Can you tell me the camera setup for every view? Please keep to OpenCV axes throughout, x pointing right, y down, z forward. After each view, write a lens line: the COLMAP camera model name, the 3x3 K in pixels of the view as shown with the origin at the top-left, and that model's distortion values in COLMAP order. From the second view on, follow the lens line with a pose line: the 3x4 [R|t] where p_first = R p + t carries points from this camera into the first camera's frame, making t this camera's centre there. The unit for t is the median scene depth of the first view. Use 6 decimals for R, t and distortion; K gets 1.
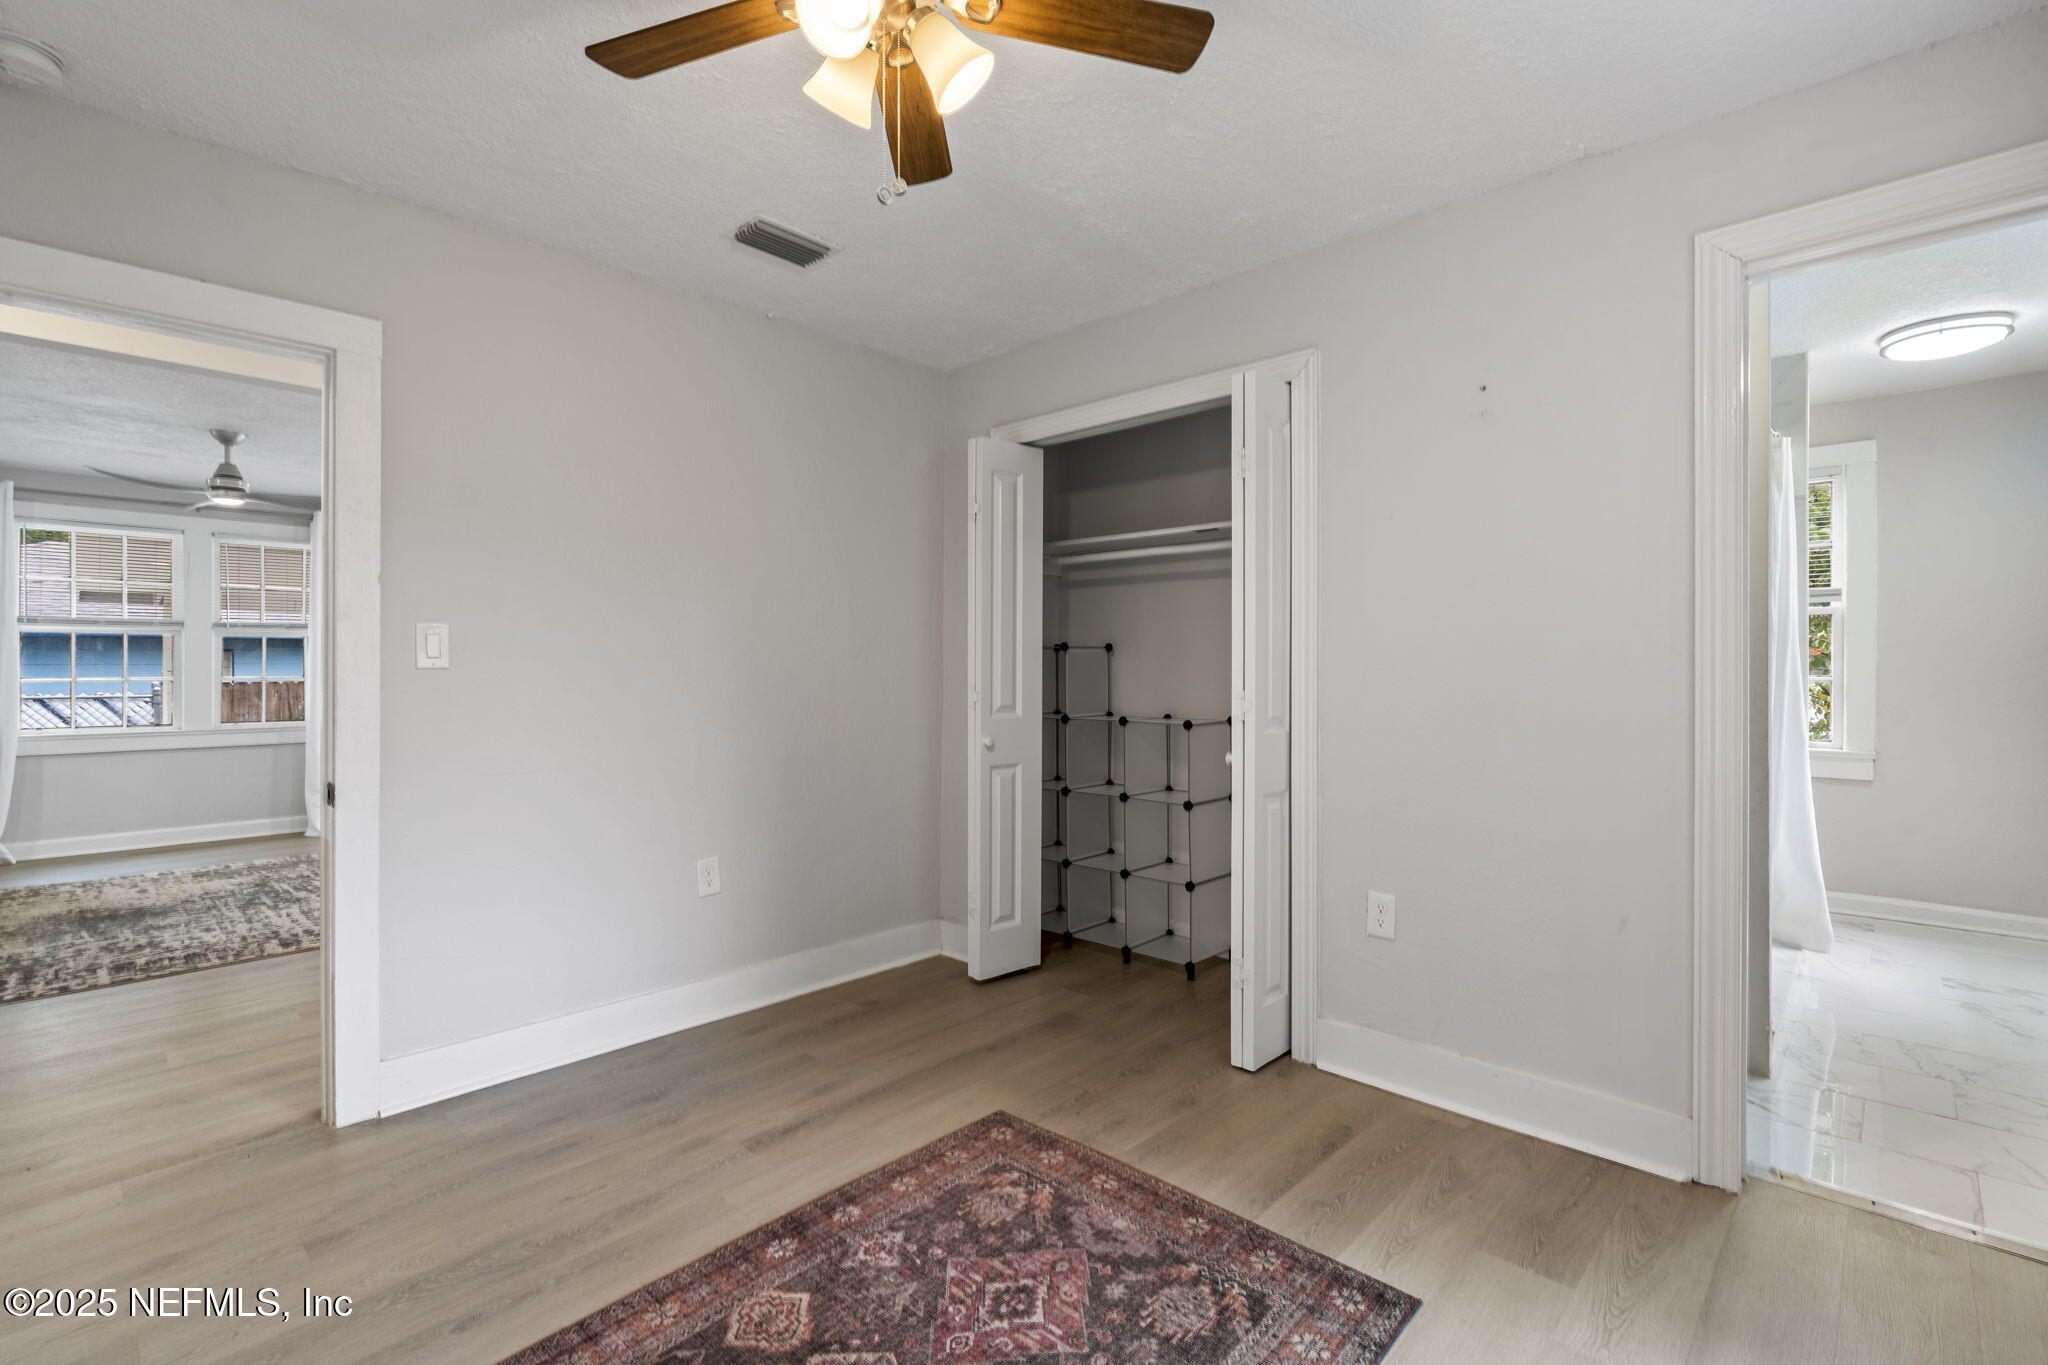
lens RADIAL K [[922.1, 0, 1034.3], [0, 922.1, 674.2], [0, 0, 1]] dist [-0.011995, -0.000614]
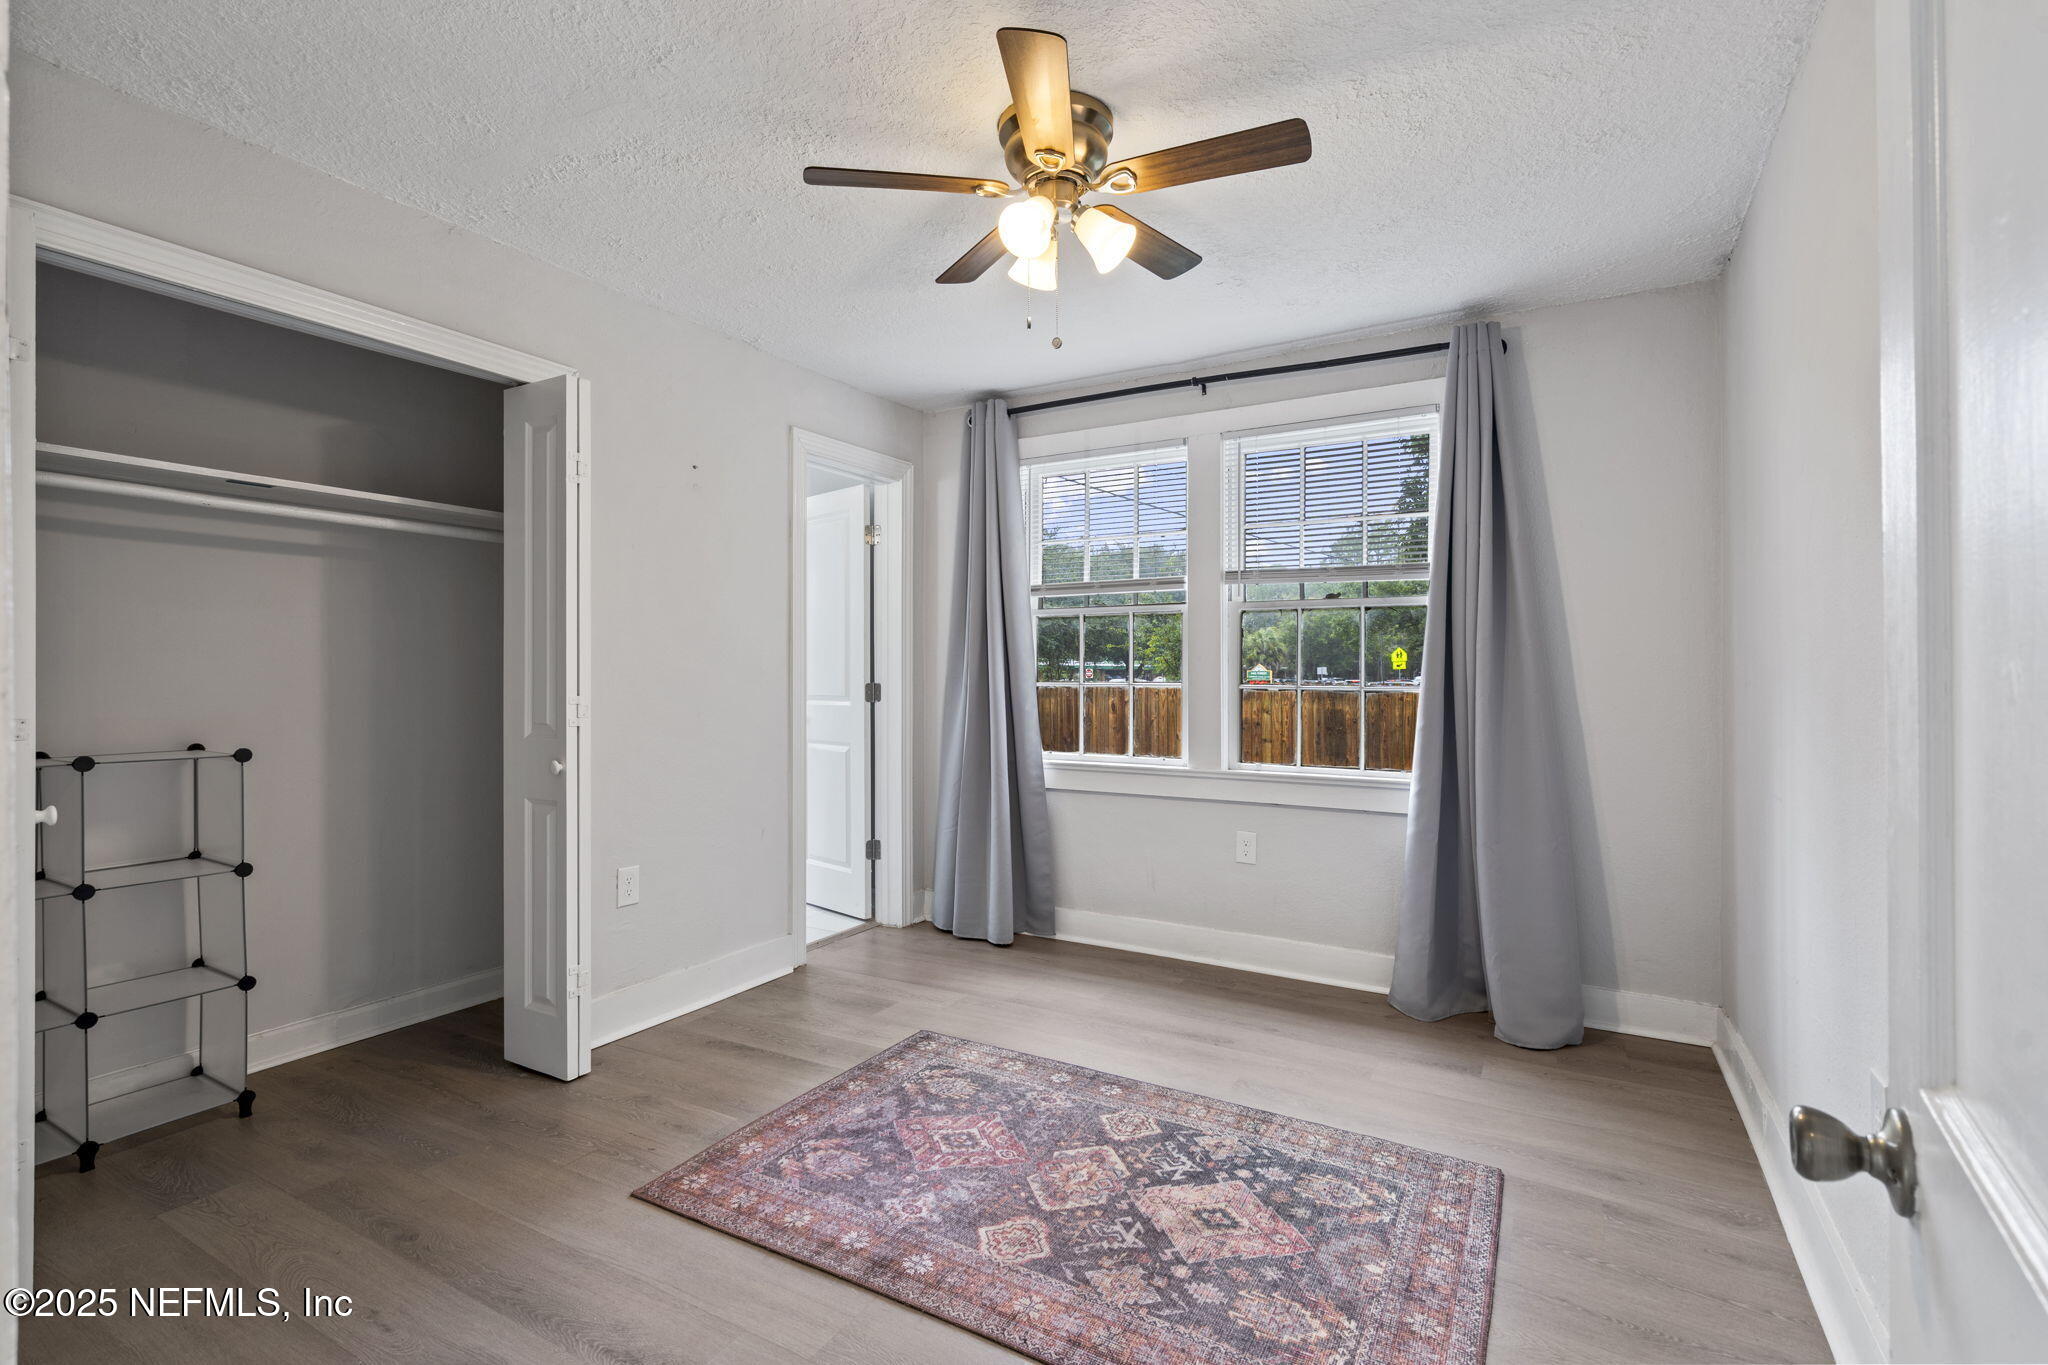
lens RADIAL K [[922.1, 0, 1034.3], [0, 922.1, 674.2], [0, 0, 1]] dist [-0.011995, -0.000614]
pose [[-0.228862, 0.000766, 0.973459, -1.199569], [0.006887, 0.999976, 0.000832, -0.005864], [-0.973434, 0.006895, -0.228862, 1.046397]]
